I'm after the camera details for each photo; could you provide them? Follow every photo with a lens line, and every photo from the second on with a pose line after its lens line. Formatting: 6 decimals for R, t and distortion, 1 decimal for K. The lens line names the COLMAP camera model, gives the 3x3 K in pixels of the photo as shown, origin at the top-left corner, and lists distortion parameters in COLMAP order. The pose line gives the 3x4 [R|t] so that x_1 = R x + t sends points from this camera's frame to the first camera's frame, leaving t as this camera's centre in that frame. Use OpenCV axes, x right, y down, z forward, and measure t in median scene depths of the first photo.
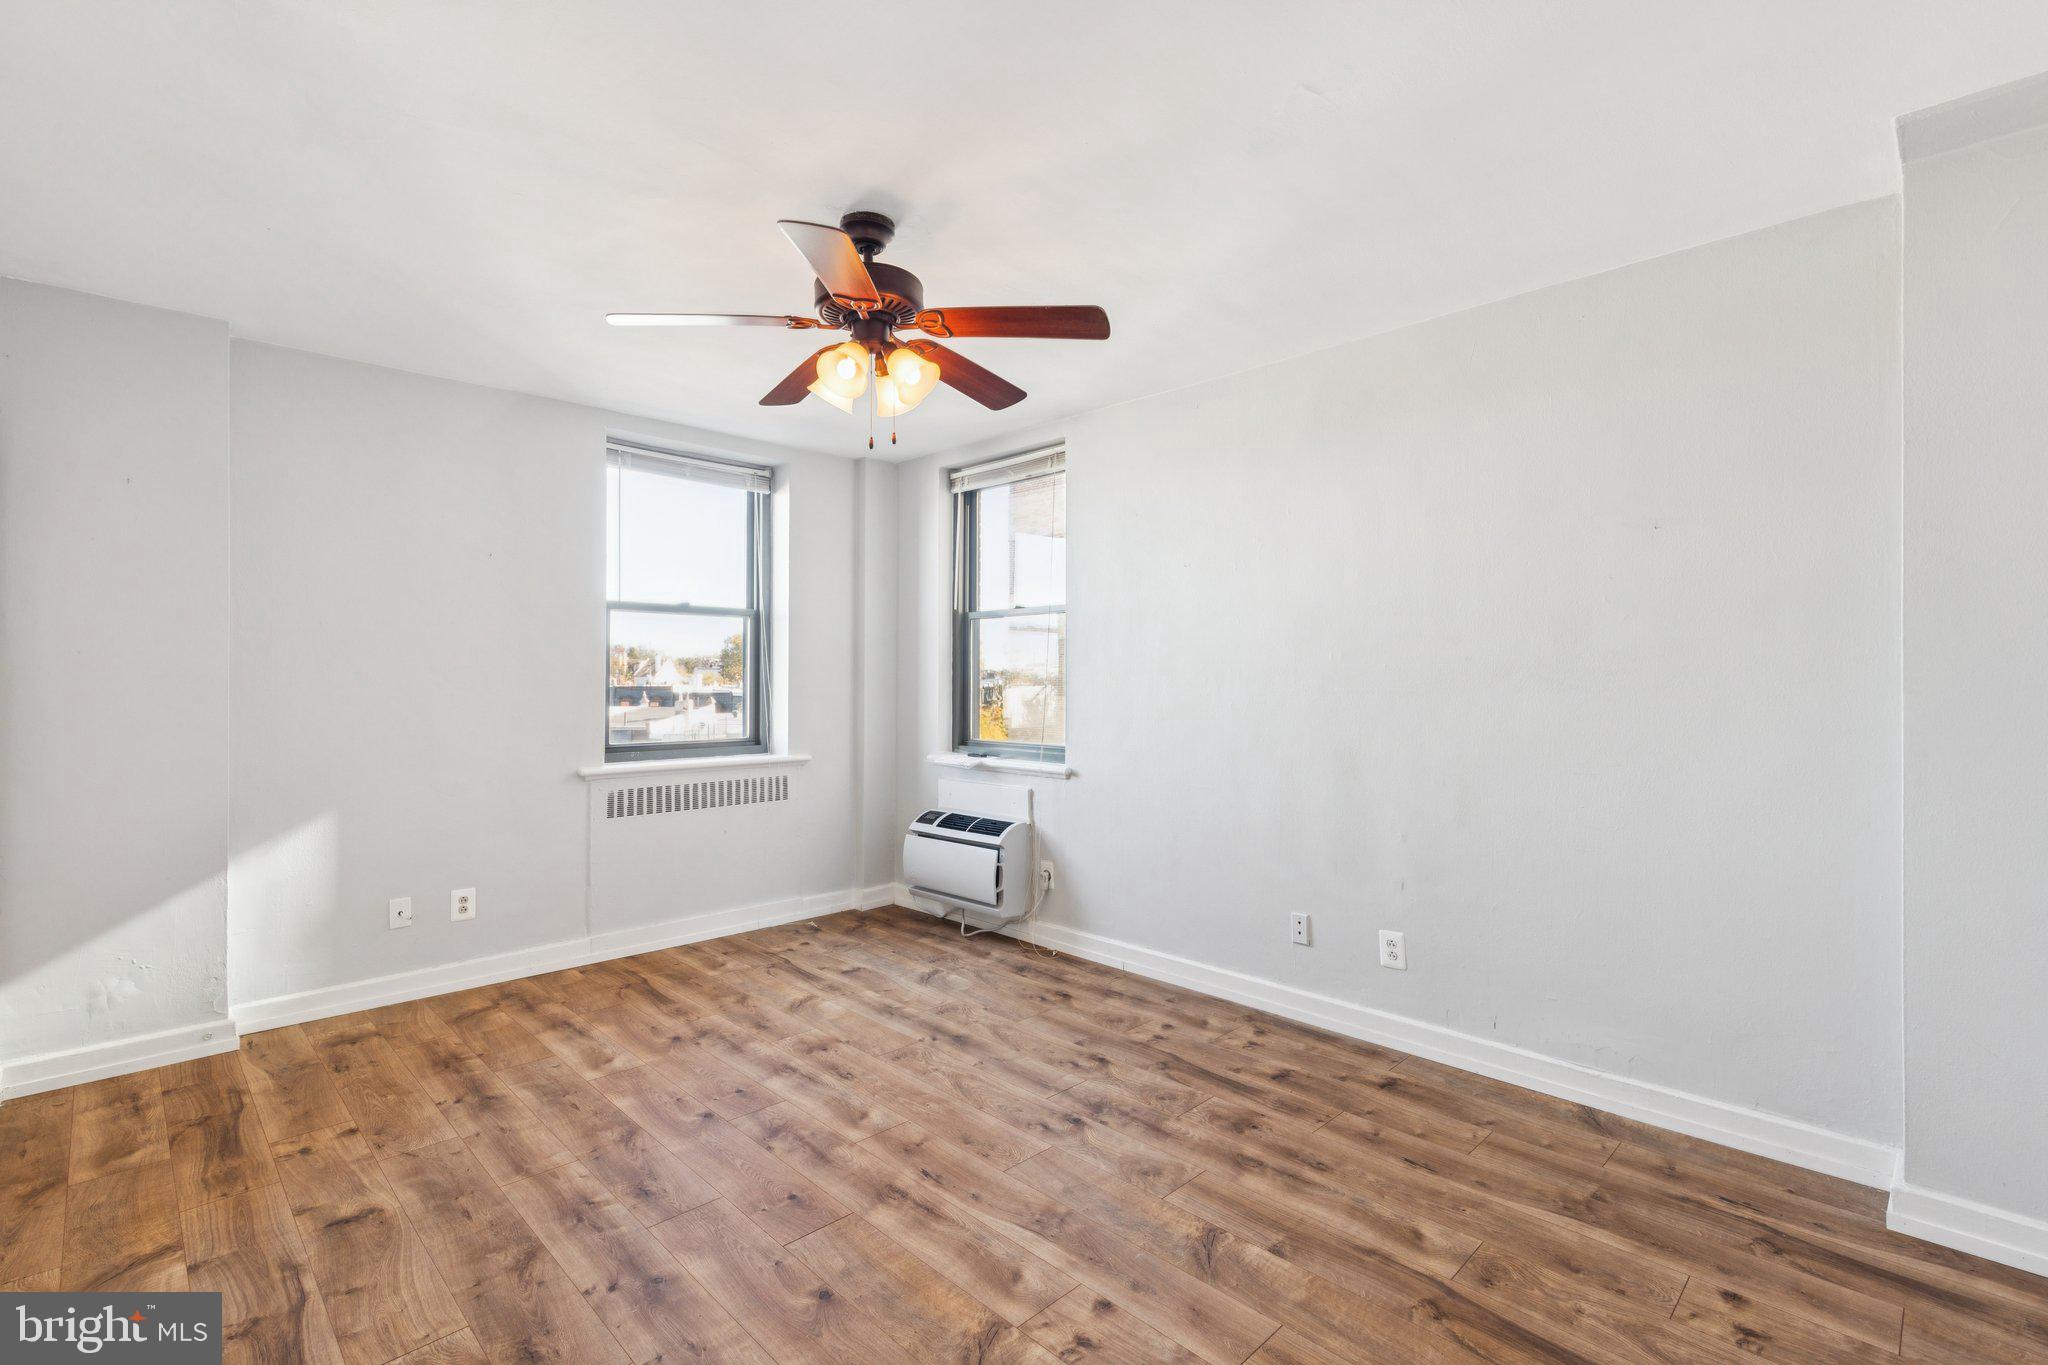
lens RADIAL K [[919.7, 0, 1021.3], [0, 919.7, 674.9], [0, 0, 1]] dist [0.010252, 0.000168]
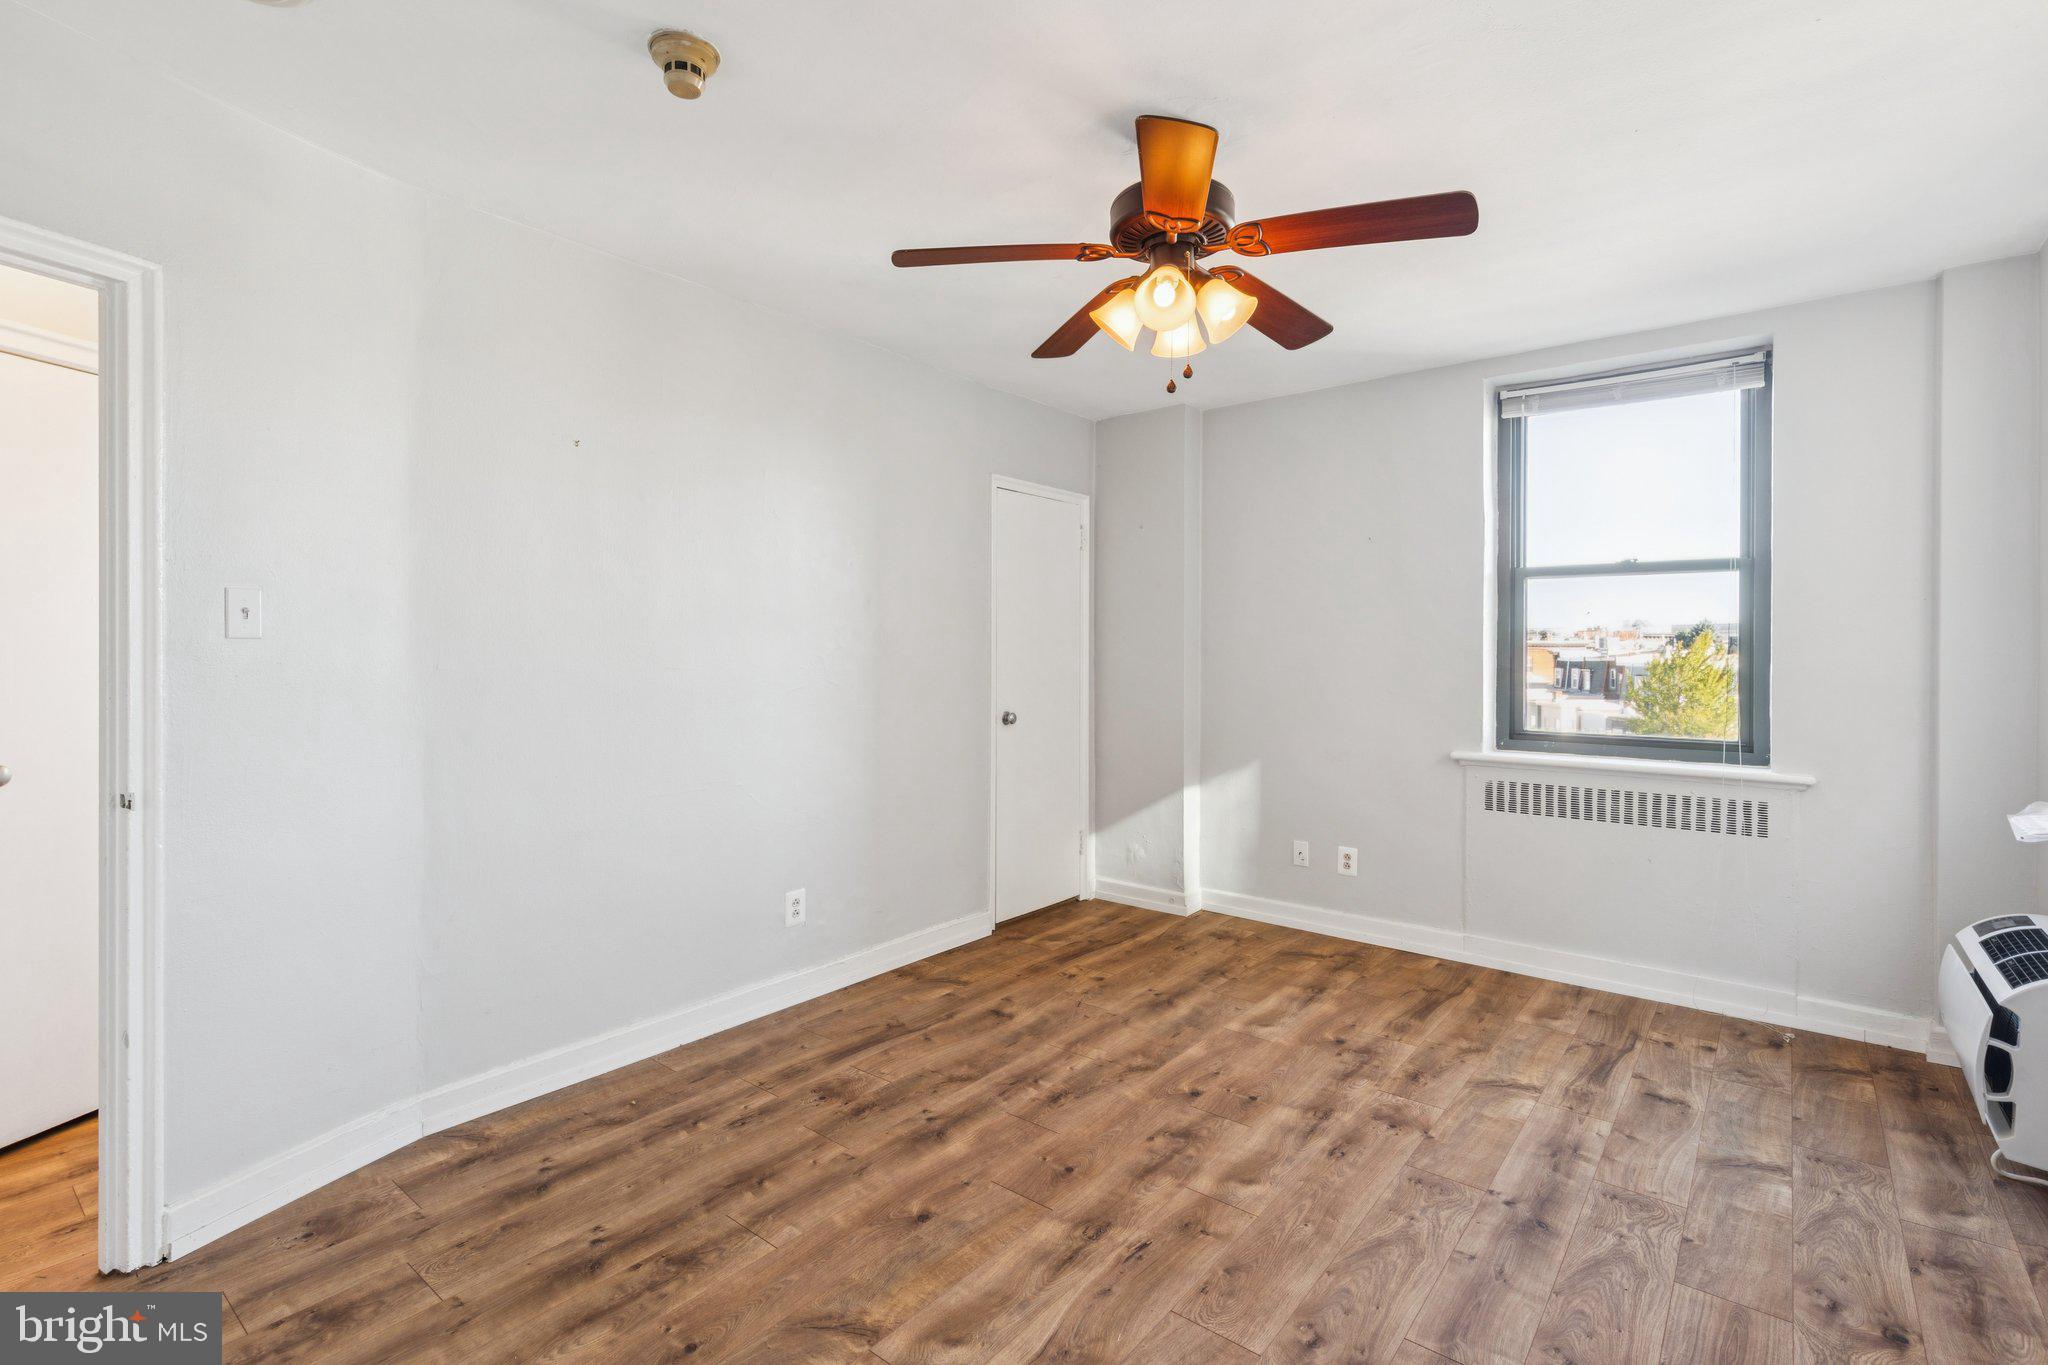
lens RADIAL K [[943.9, 0, 1046.5], [0, 943.9, 654.9], [0, 0, 1]] dist [0.009369, -0.000207]
pose [[0.130857, 0.005250, -0.991387, 0.500350], [0.001749, 0.999983, 0.005527, -0.003479], [0.991400, -0.002457, 0.130846, 0.541709]]
